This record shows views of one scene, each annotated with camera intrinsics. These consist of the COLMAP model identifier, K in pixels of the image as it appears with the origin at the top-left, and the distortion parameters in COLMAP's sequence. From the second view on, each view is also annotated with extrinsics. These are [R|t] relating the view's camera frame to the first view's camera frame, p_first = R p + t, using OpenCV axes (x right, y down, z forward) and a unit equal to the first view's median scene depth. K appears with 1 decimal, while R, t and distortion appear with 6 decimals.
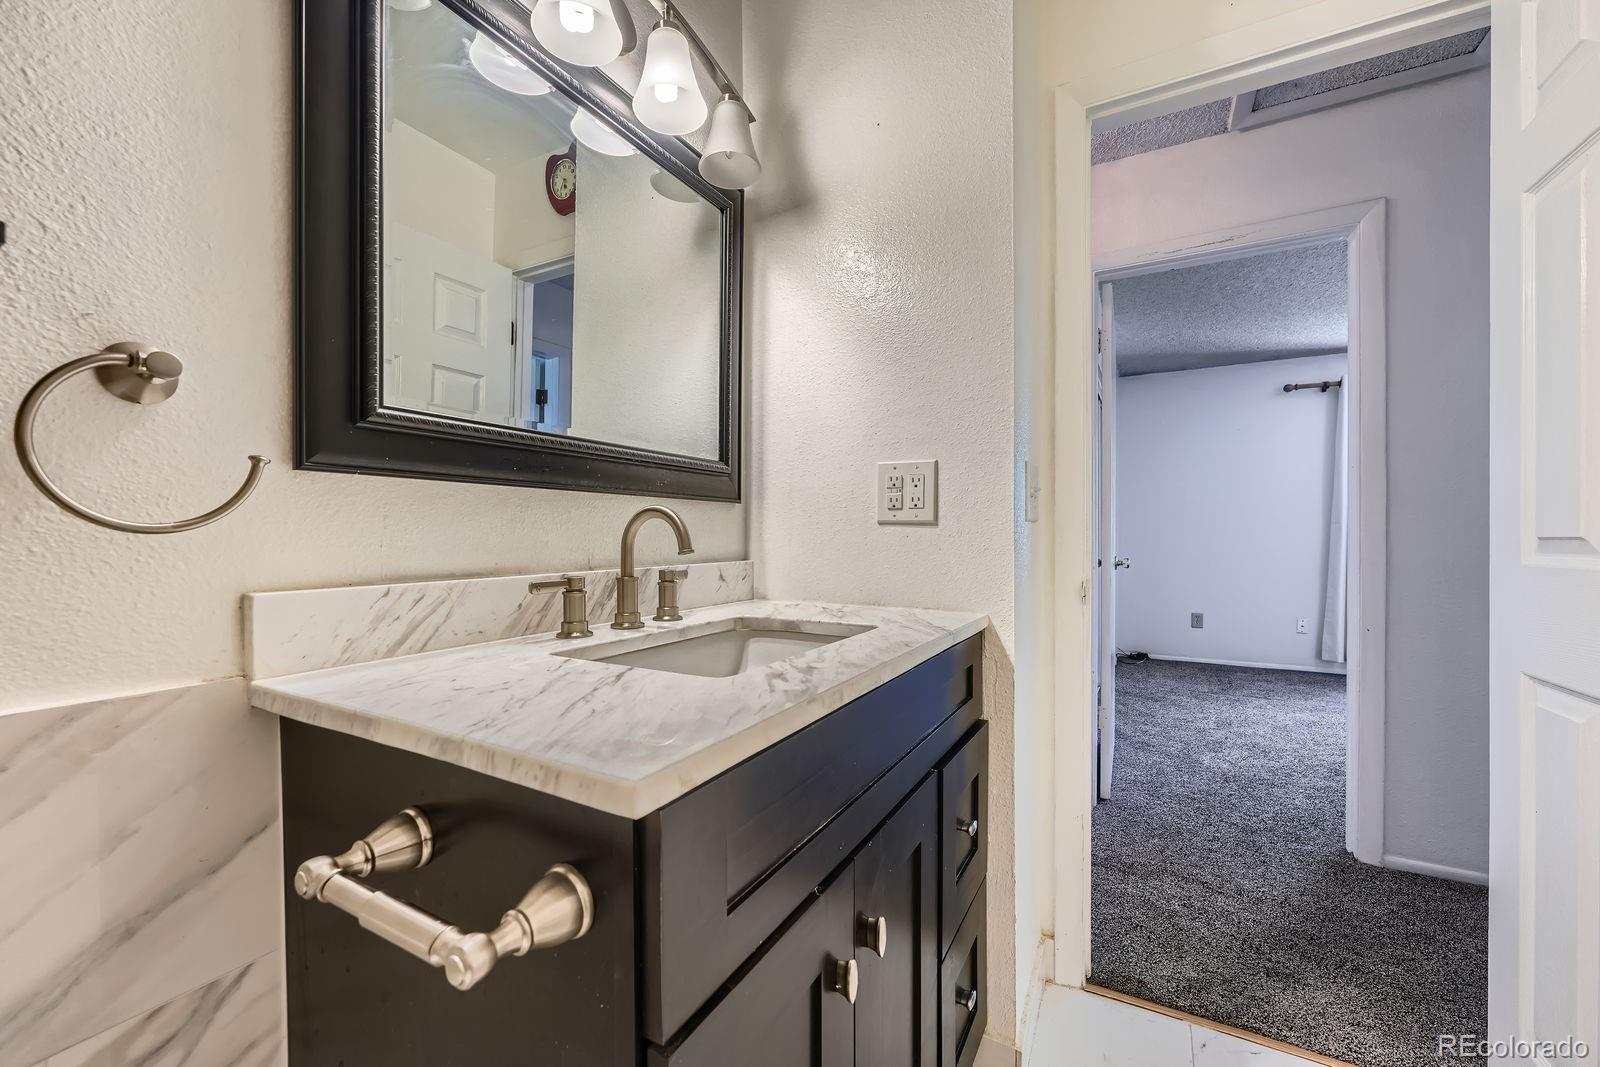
lens RADIAL K [[648.0, 0, 800.3], [0, 648.0, 538.3], [0, 0, 1]] dist [0.003418, 0.000252]
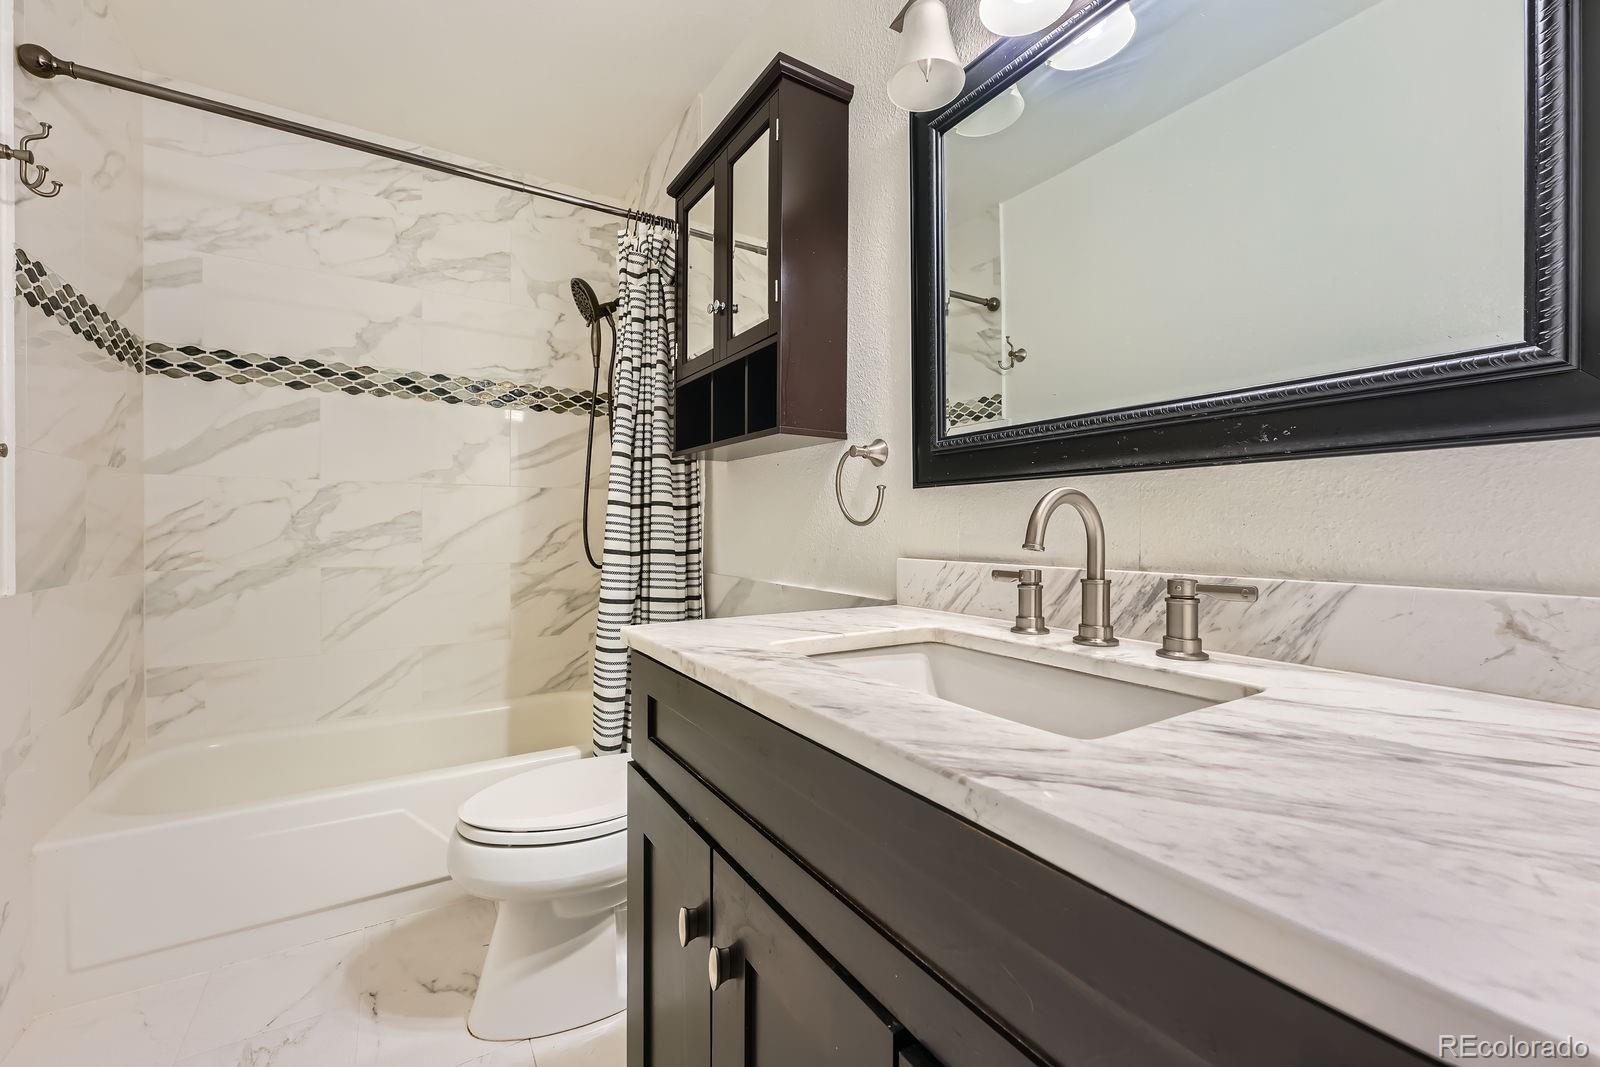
lens RADIAL K [[648.0, 0, 802.7], [0, 648.0, 529.3], [0, 0, 1]] dist [0.003418, 0.000252]
pose [[-0.474841, 0.005113, -0.880057, 0.643473], [-0.001485, 0.999977, 0.006611, -0.006510], [0.880070, 0.004446, -0.474823, 1.143557]]
